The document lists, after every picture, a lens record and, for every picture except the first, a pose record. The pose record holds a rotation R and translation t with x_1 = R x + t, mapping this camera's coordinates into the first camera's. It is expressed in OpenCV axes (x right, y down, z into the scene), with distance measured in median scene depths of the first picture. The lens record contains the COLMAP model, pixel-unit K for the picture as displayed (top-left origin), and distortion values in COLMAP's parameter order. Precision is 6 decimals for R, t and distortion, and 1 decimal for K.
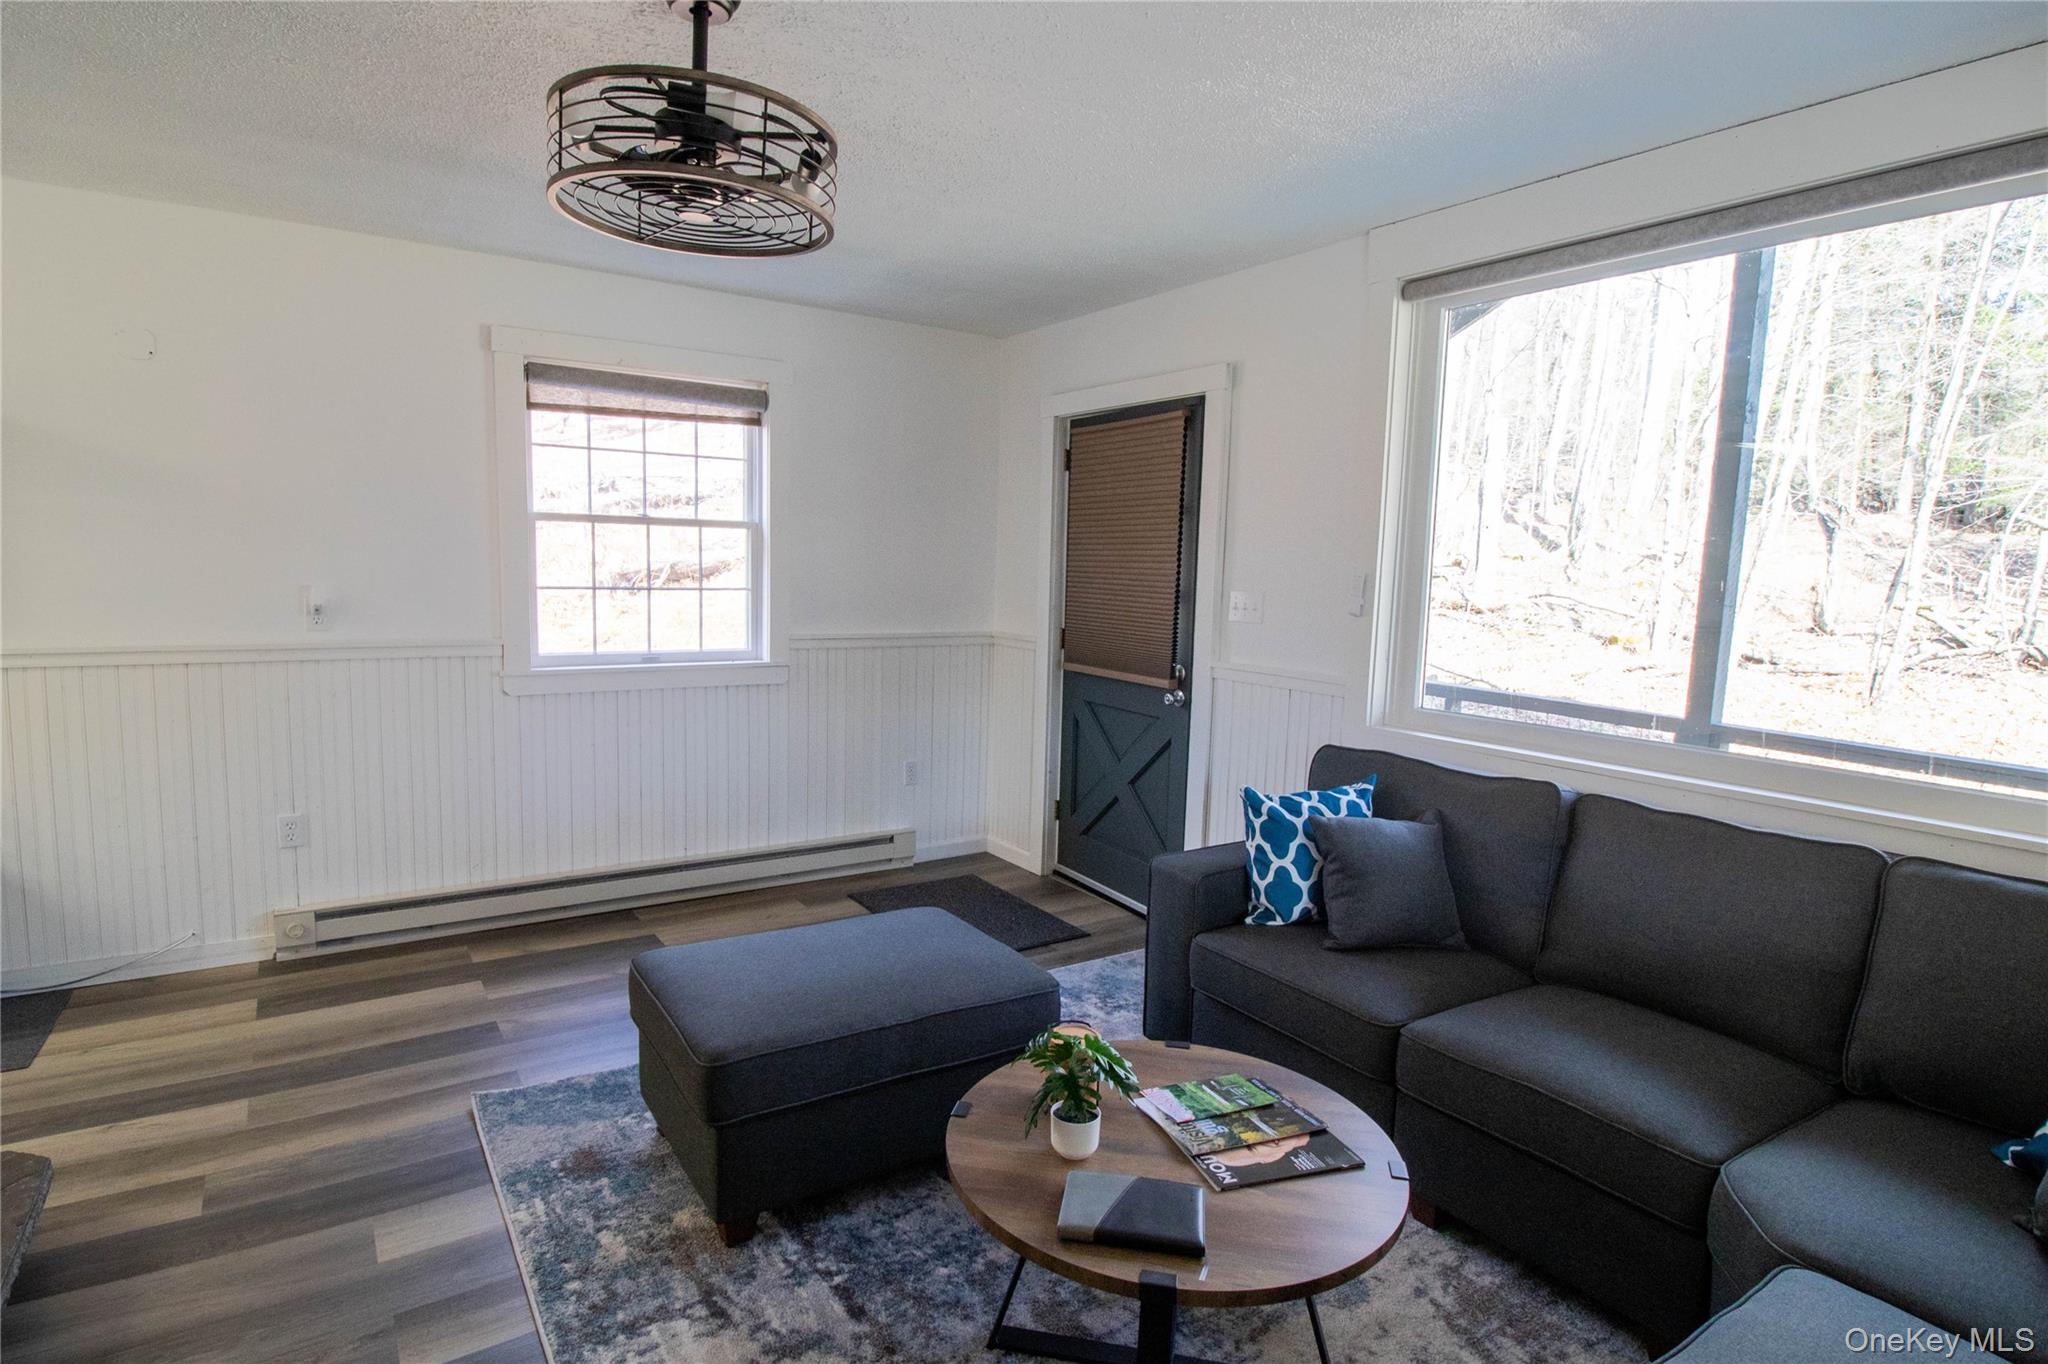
lens RADIAL K [[1051.5, 0, 1024.0], [0, 1051.5, 682.0], [0, 0, 1]] dist [-0.042739, -0.000139]
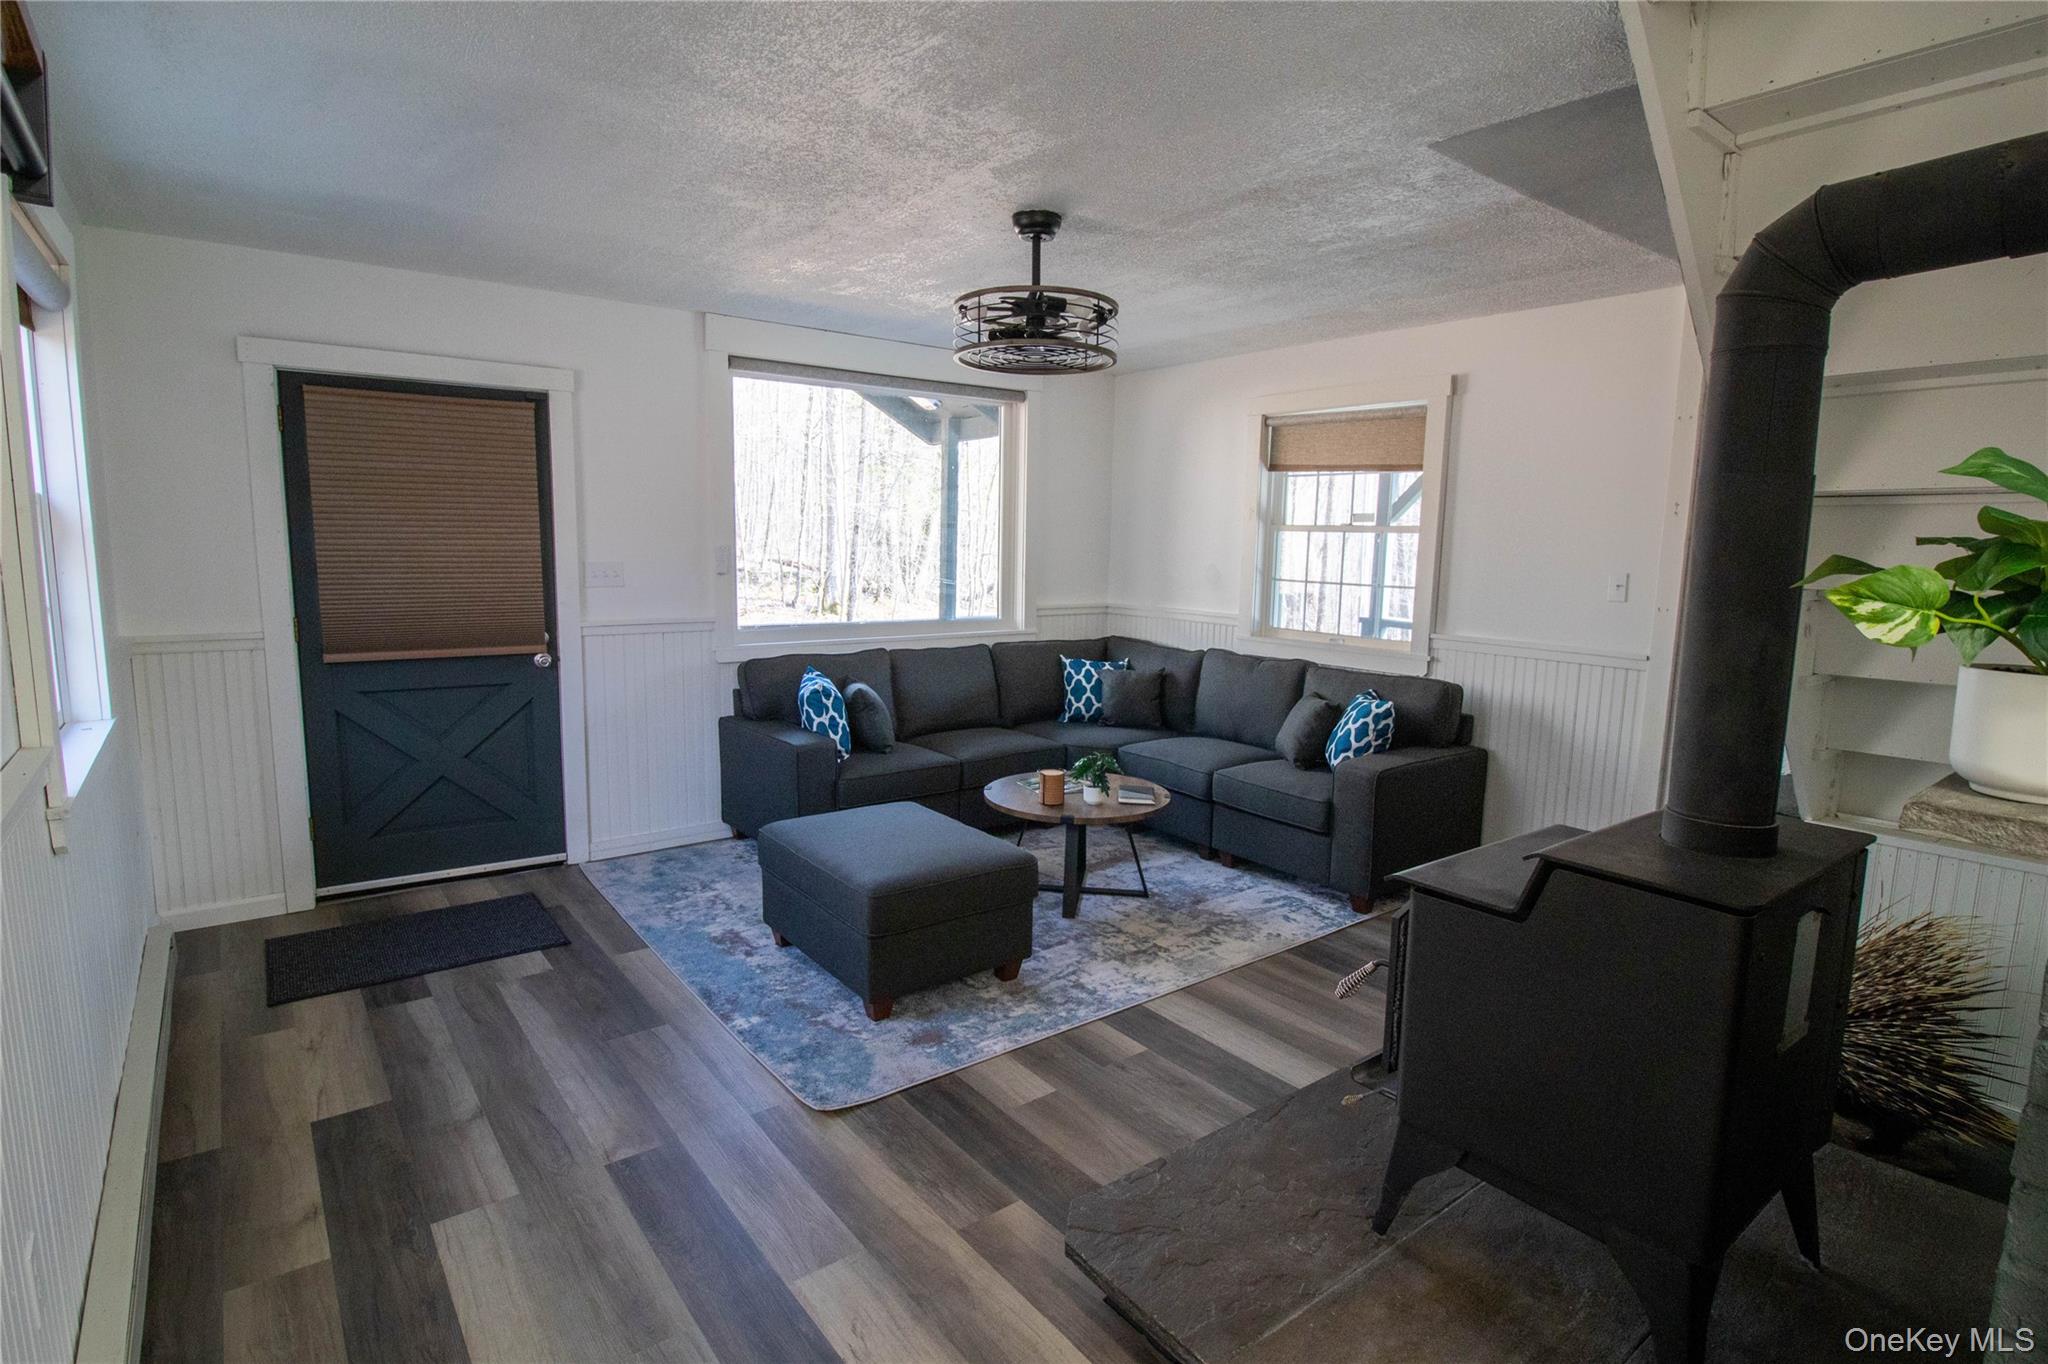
lens RADIAL K [[1051.5, 0, 1024.0], [0, 1051.5, 682.0], [0, 0, 1]] dist [-0.042739, -0.000139]
pose [[-0.058247, -0.180450, 0.981858, -1.399225], [0.086363, 0.978930, 0.185035, -0.174931], [-0.994560, 0.095574, -0.041436, 0.761235]]
